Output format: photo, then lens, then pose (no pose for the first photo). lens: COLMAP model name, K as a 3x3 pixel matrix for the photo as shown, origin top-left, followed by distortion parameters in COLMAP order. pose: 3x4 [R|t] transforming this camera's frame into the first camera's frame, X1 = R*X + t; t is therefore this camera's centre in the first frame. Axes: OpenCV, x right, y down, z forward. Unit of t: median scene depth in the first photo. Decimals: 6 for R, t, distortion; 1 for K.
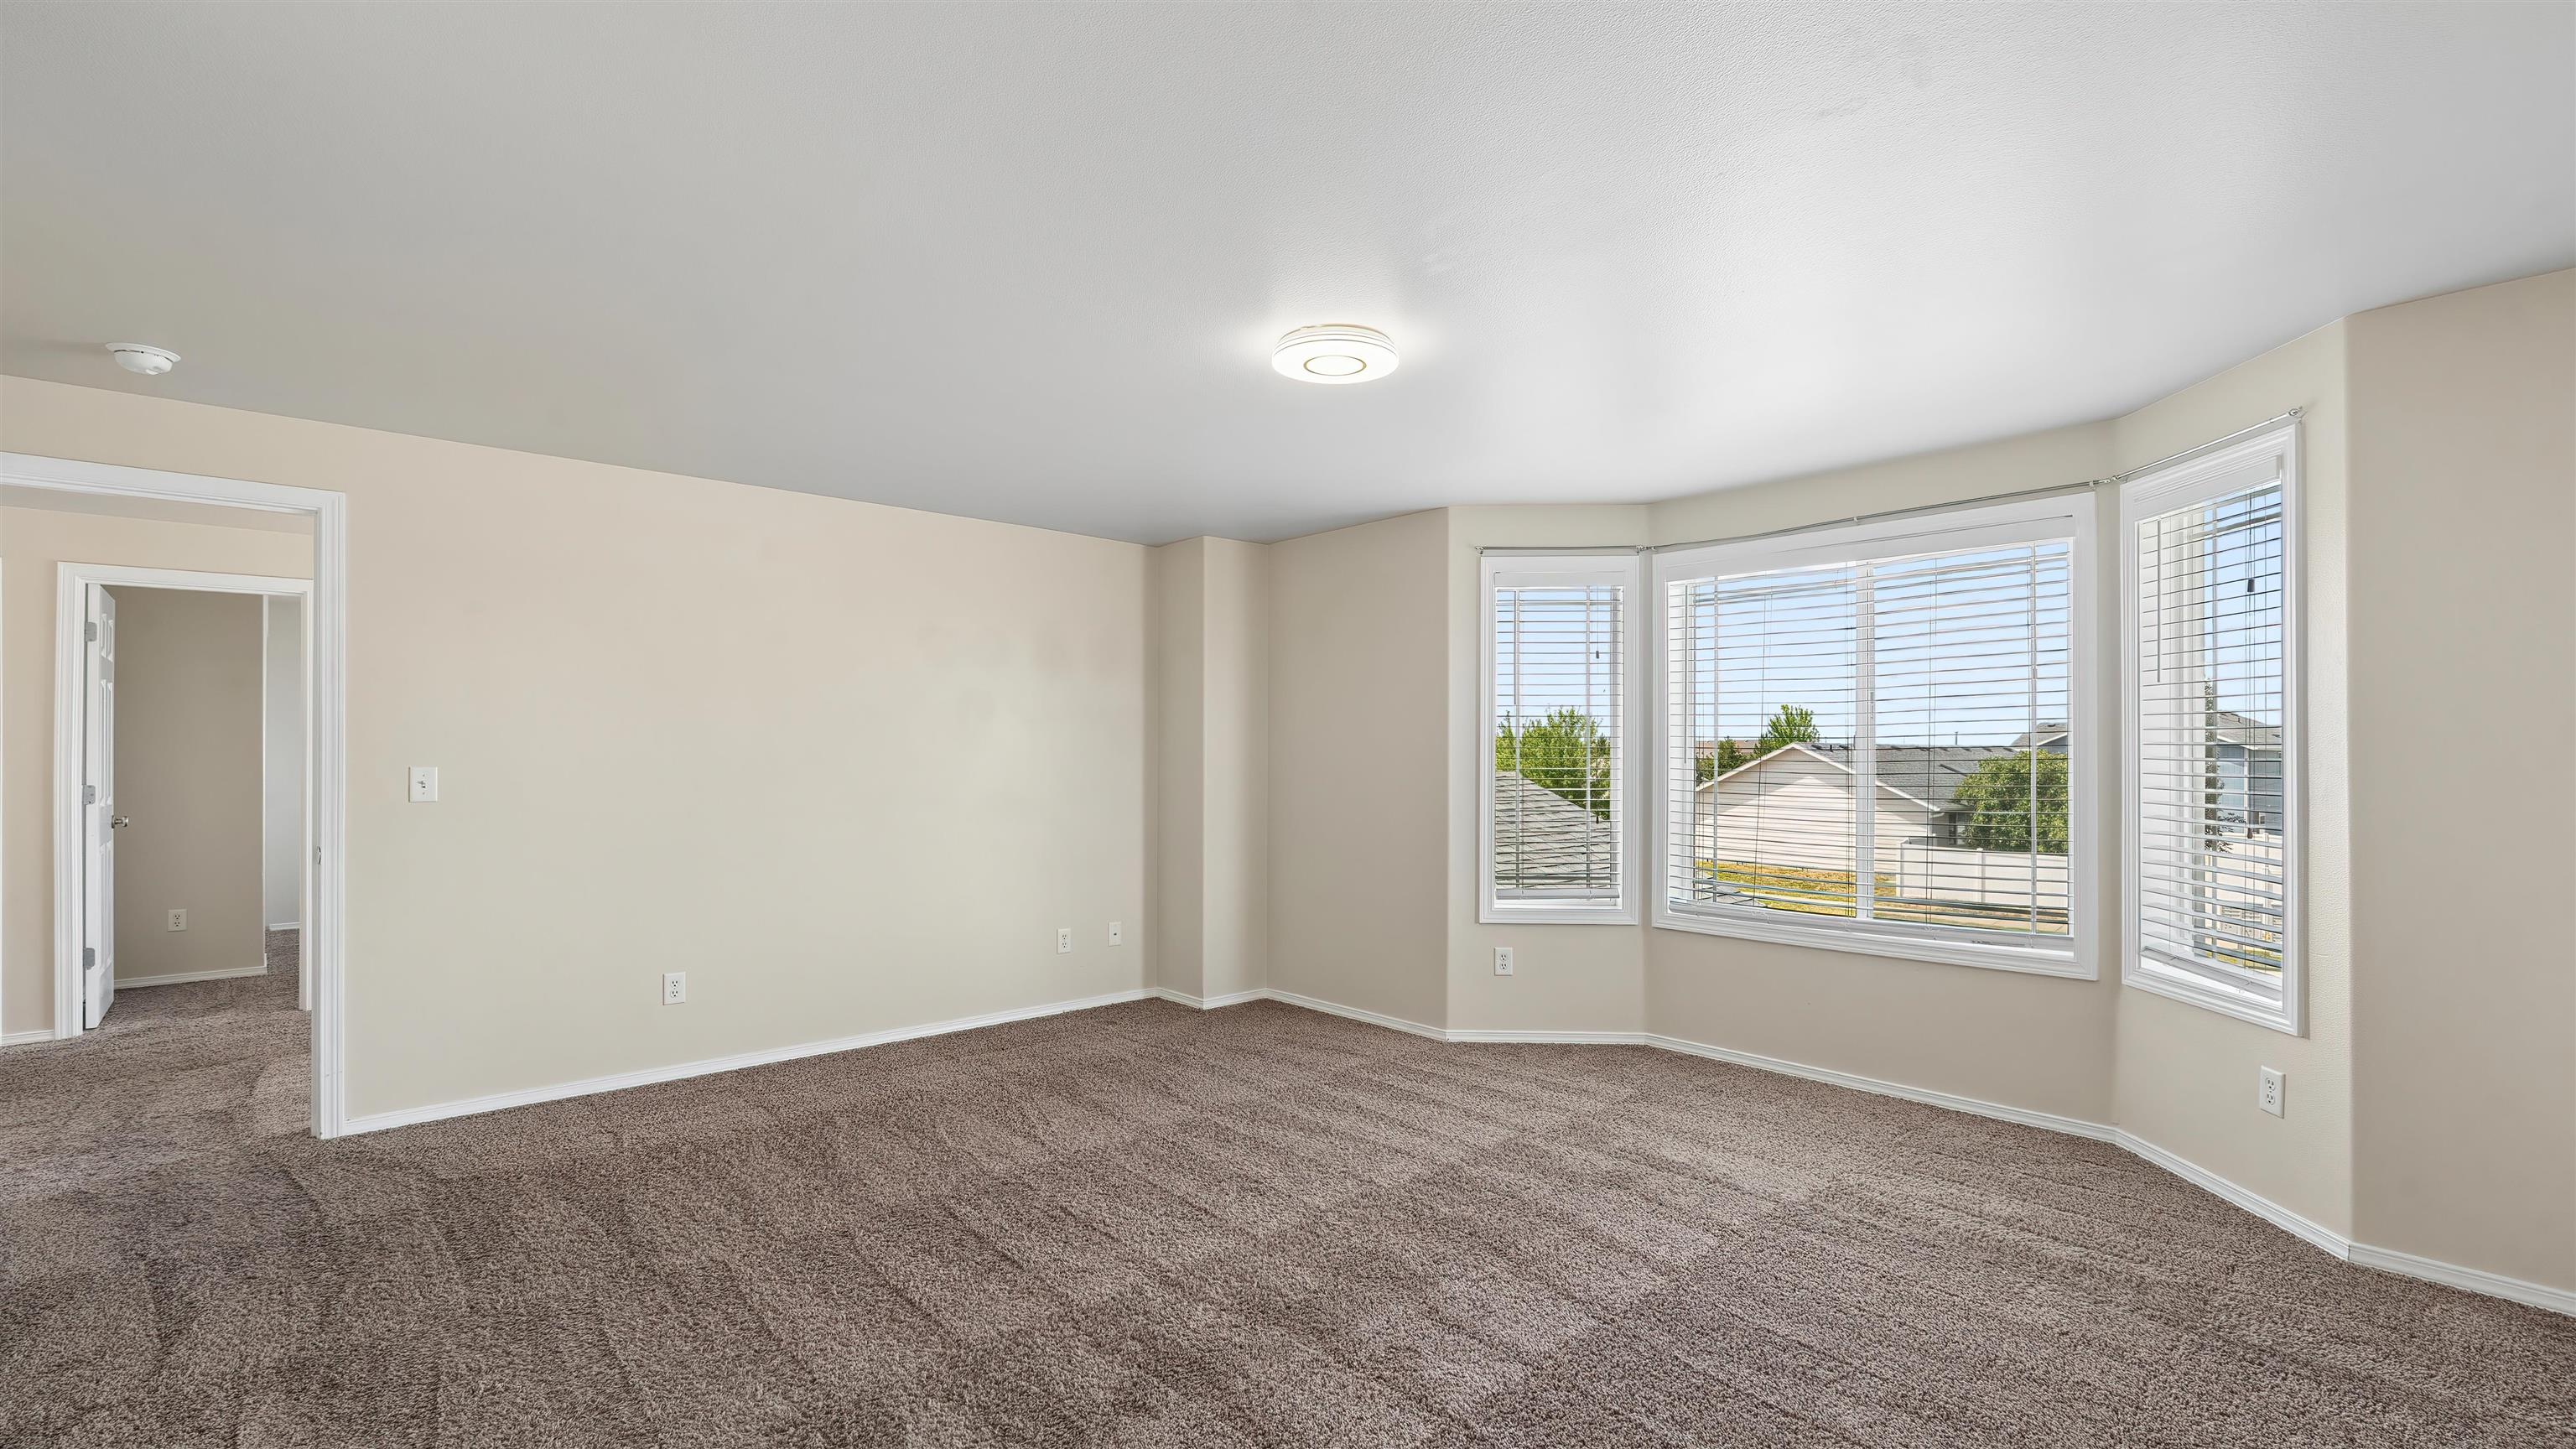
lens RADIAL K [[1131.7, 0, 1292.6], [0, 1131.7, 745.9], [0, 0, 1]] dist [-0.004646, 0.001108]
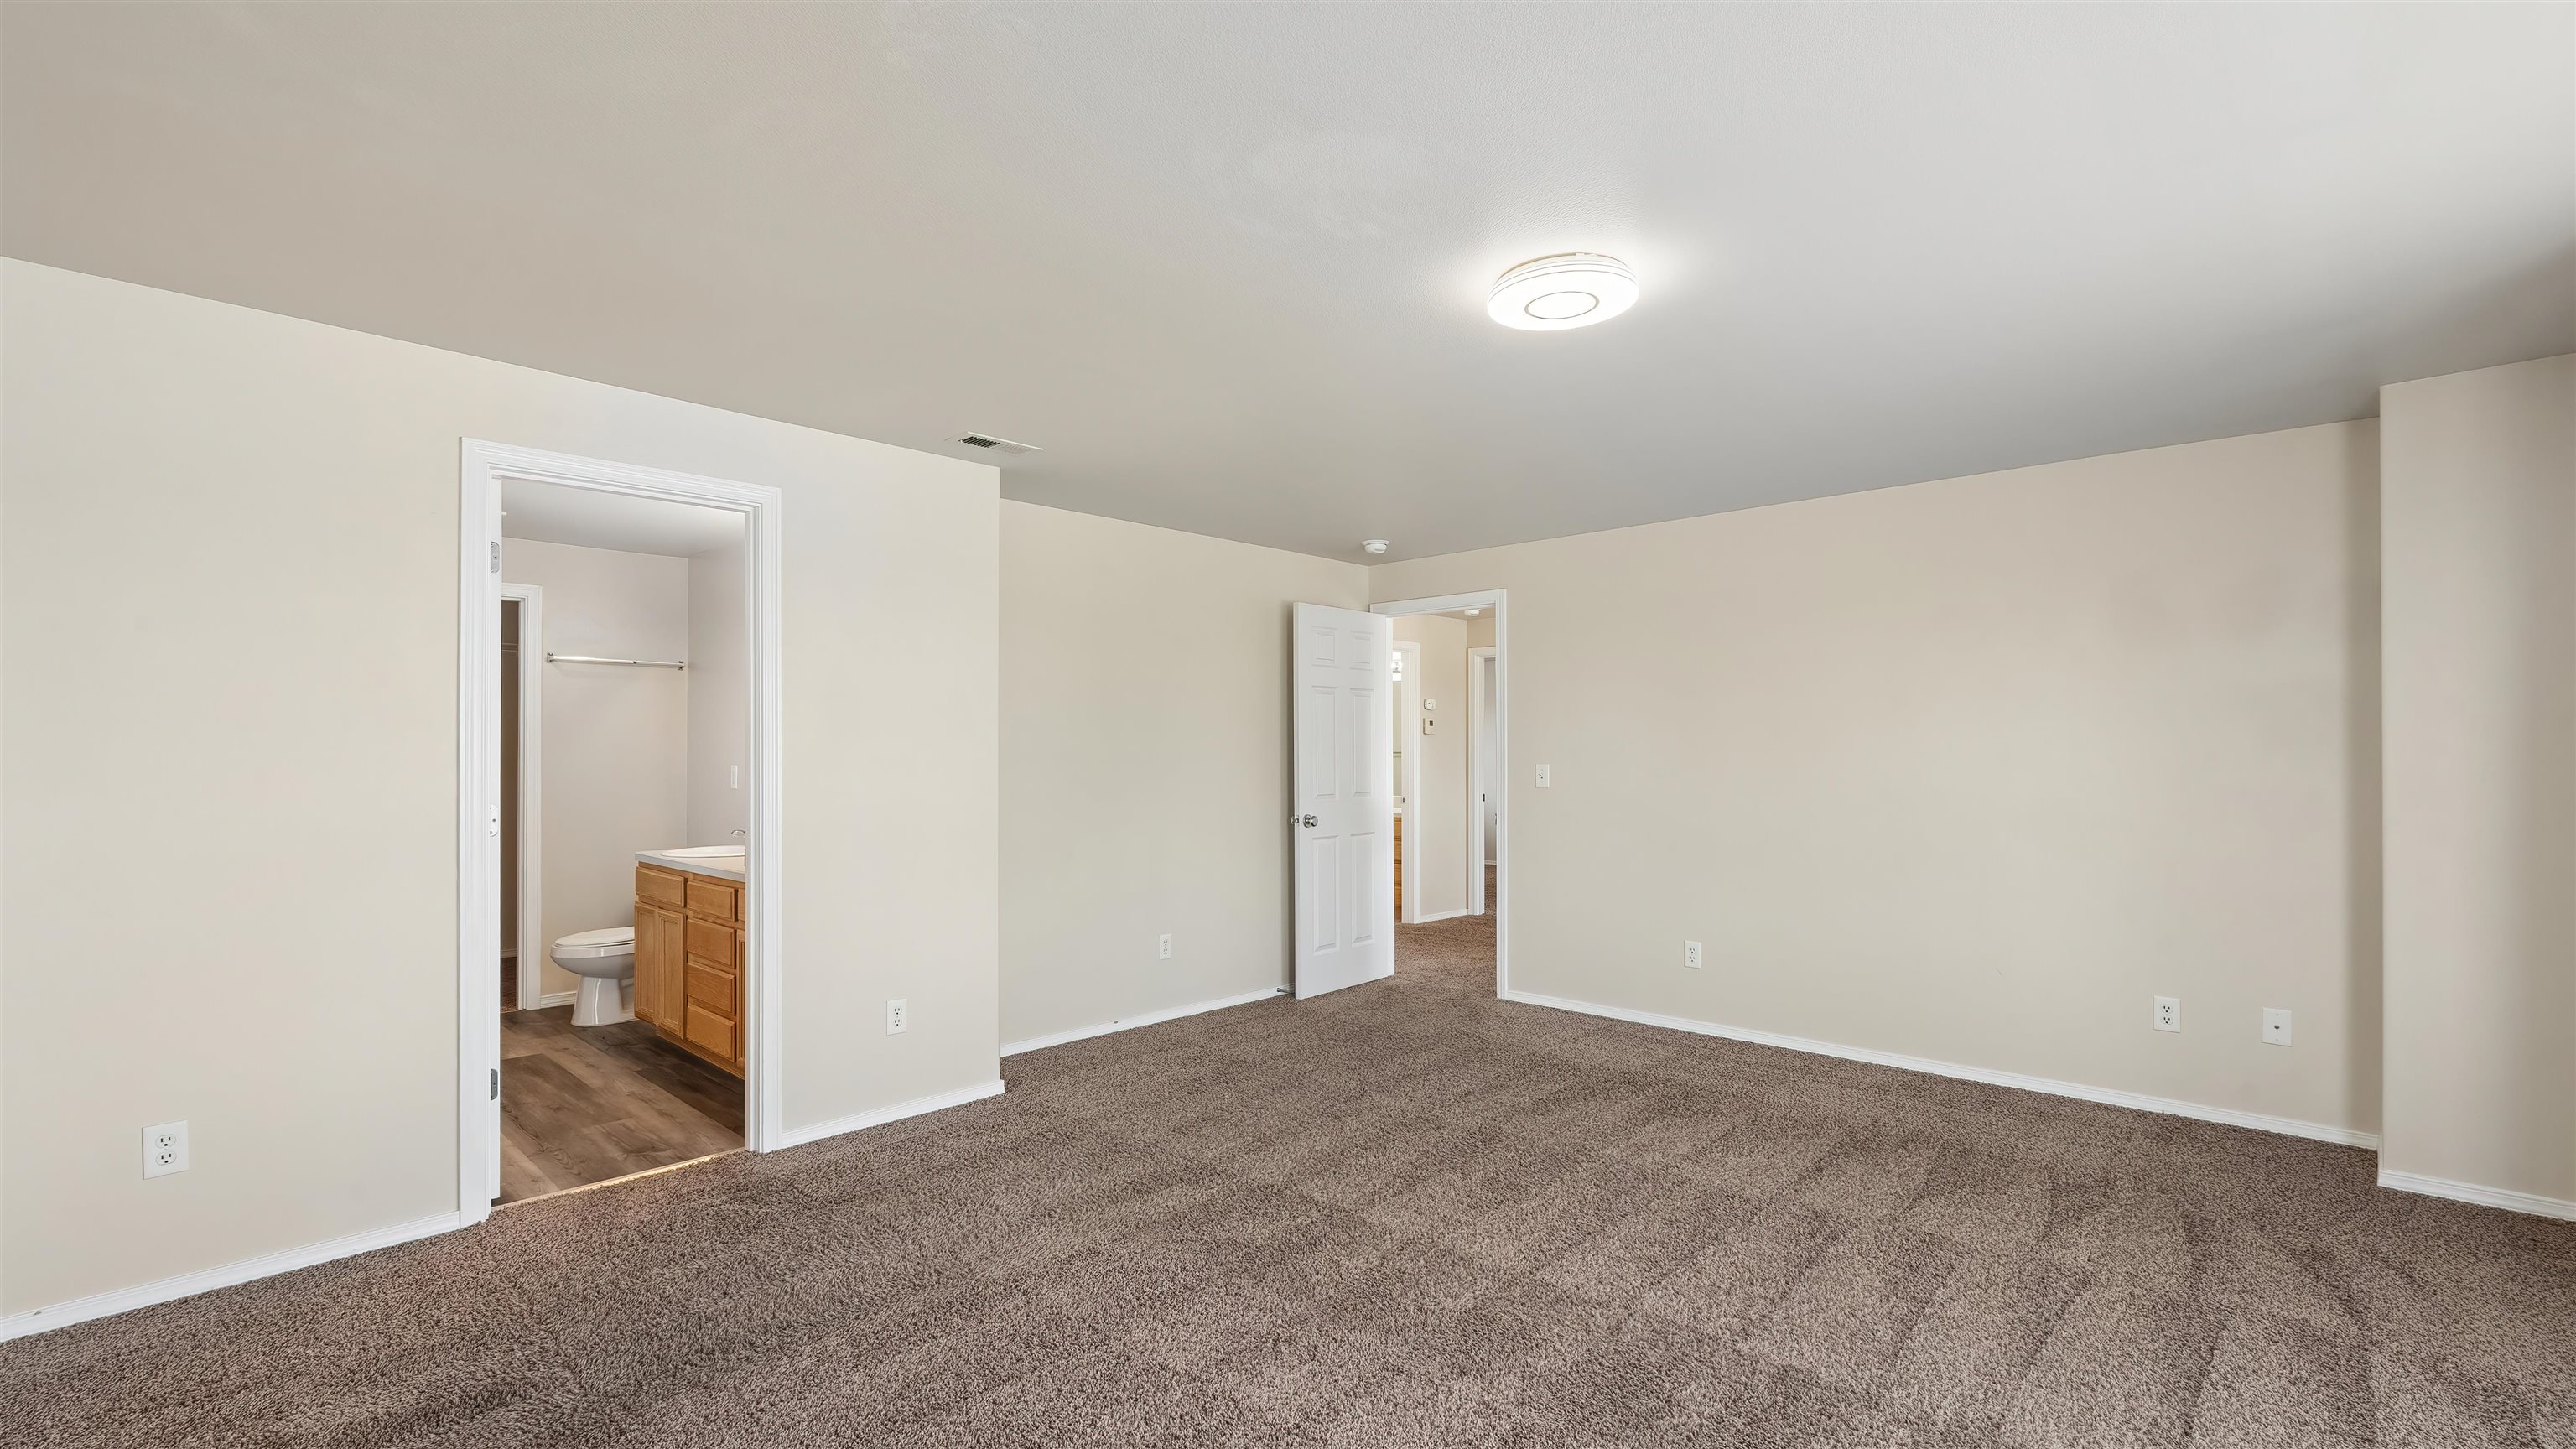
lens RADIAL K [[1131.7, 0, 1293.0], [0, 1131.7, 762.8], [0, 0, 1]] dist [-0.004646, 0.001108]
pose [[0.073119, 0.004085, -0.997315, 0.705904], [0.010435, 0.999934, 0.004860, 0.005476], [0.997269, -0.010763, 0.073072, 0.593289]]
